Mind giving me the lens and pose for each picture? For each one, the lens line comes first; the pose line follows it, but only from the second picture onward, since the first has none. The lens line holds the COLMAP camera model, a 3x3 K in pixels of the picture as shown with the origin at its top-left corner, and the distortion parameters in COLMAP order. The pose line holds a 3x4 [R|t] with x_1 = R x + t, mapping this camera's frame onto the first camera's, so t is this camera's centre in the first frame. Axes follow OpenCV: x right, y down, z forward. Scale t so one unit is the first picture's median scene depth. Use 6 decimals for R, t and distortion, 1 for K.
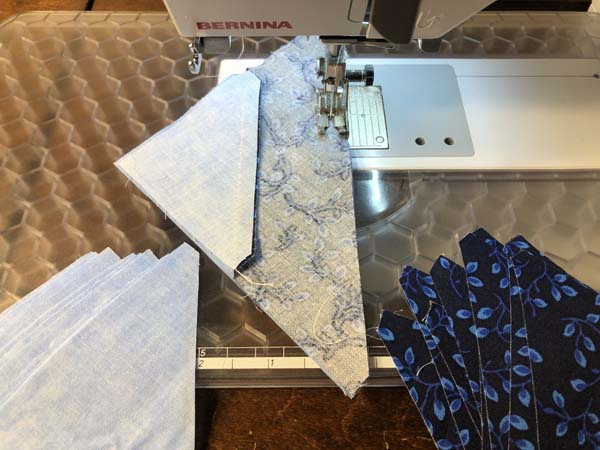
lens RADIAL K [[483.0, 0, 300.0], [0, 483.0, 225.0], [0, 0, 1]] dist [-0.000564, -0.121380]
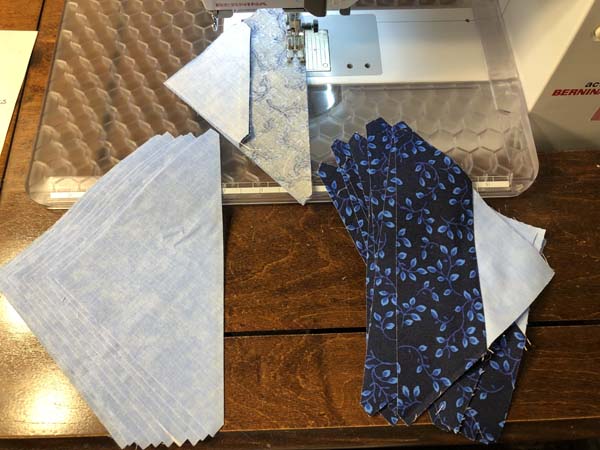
lens RADIAL K [[483.0, 0, 300.0], [0, 483.0, 225.0], [0, 0, 1]] dist [-0.000564, -0.121380]
pose [[0.999787, -0.019276, 0.007315, 0.069526], [0.017933, 0.988099, 0.152771, 0.124615], [-0.010173, -0.152608, 0.988235, -0.814874]]
